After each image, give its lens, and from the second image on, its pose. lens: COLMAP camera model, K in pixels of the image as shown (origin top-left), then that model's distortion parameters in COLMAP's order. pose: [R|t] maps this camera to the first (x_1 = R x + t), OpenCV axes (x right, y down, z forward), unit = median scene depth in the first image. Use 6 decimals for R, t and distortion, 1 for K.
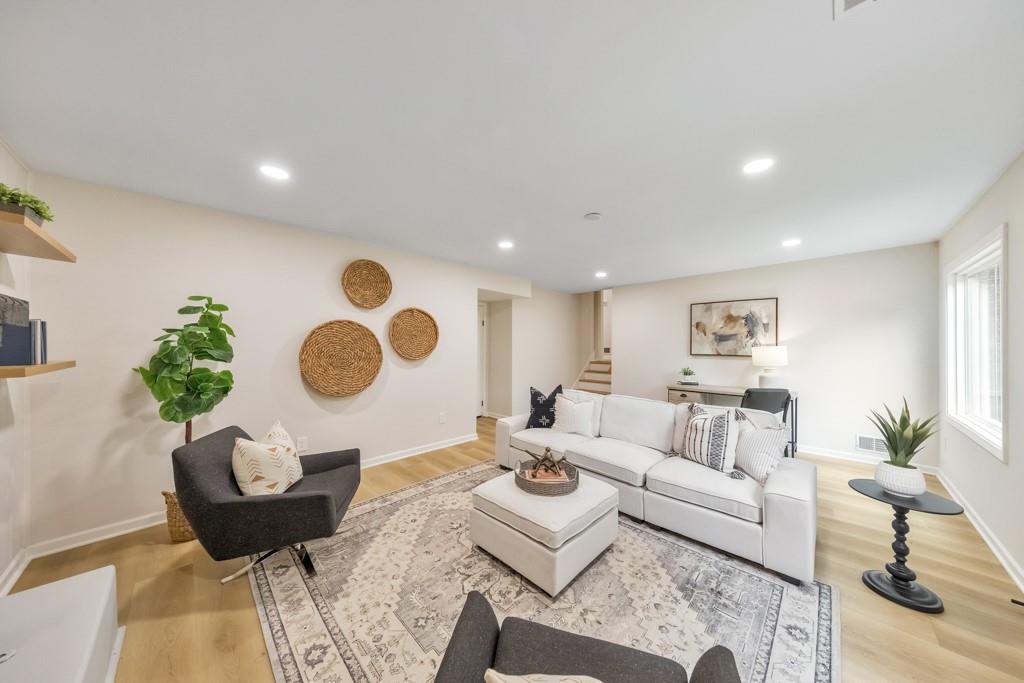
lens RADIAL K [[325.6, 0, 513.2], [0, 325.6, 343.3], [0, 0, 1]] dist [0.006145, -0.000423]
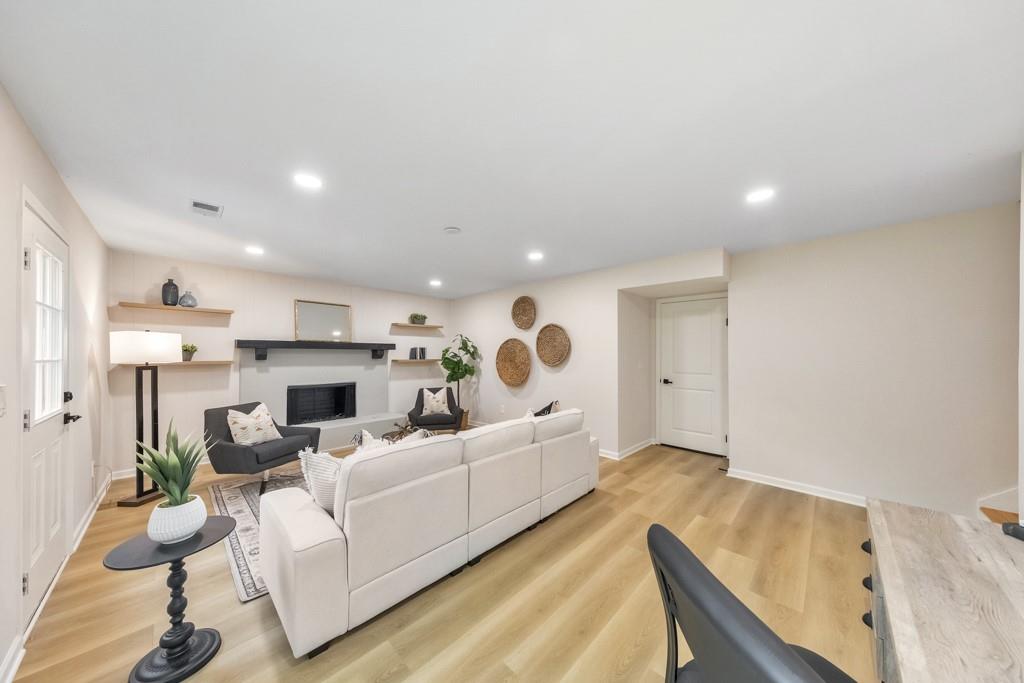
lens RADIAL K [[325.6, 0, 514.0], [0, 325.6, 354.3], [0, 0, 1]] dist [0.006145, -0.000423]
pose [[0.017297, -0.001453, -0.999849, 1.073241], [0.004695, 0.999988, -0.001372, 0.009034], [0.999839, -0.004670, 0.017303, 0.973837]]
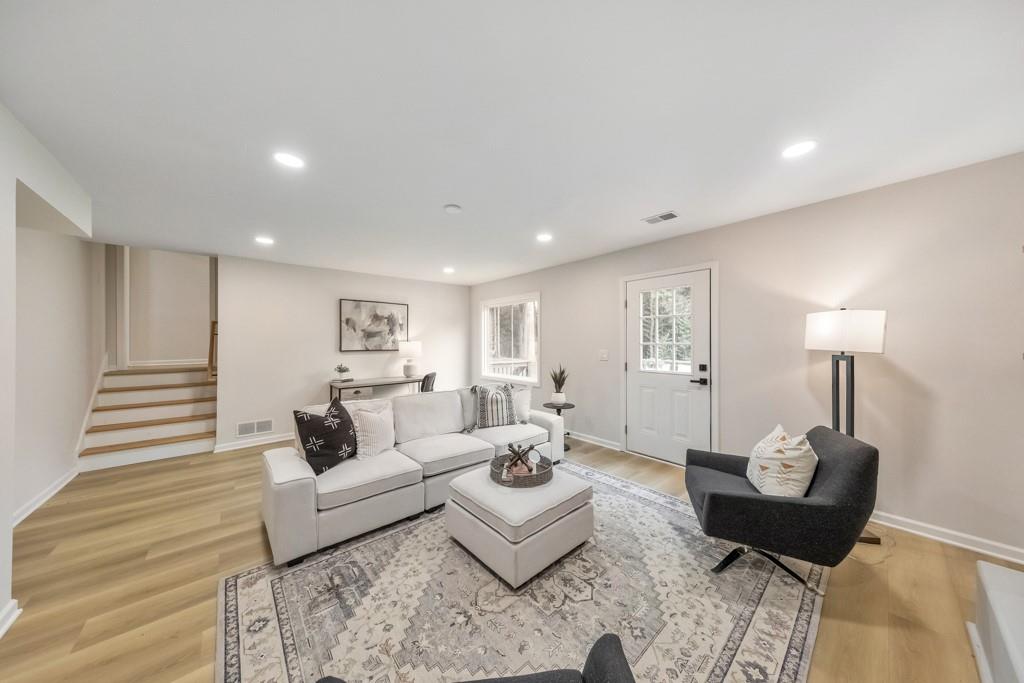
lens RADIAL K [[325.6, 0, 519.6], [0, 325.6, 343.8], [0, 0, 1]] dist [0.006145, -0.000423]
pose [[0.061467, -0.012588, 0.998030, -0.589731], [0.000212, 0.999921, 0.012599, 0.001452], [-0.998109, -0.000563, 0.061465, 0.610963]]
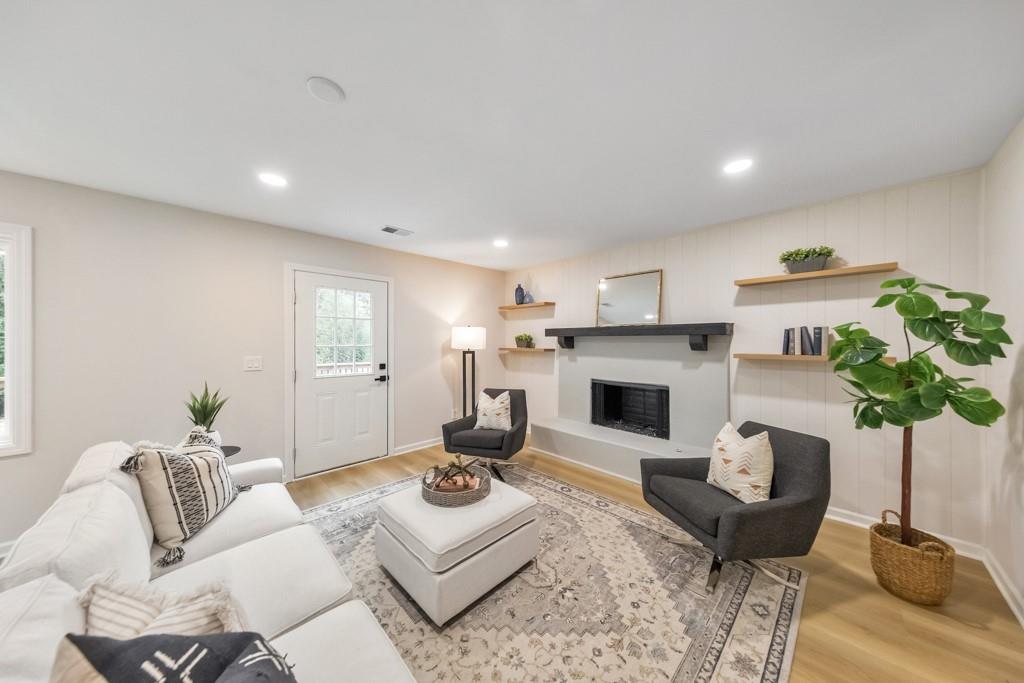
lens RADIAL K [[325.6, 0, 514.3], [0, 325.6, 342.7], [0, 0, 1]] dist [0.006145, -0.000423]
pose [[-0.999964, -0.000827, 0.008388, -0.045142], [-0.000837, 0.999999, -0.001077, 0.003811], [-0.008387, -0.001084, -0.999964, 1.247966]]
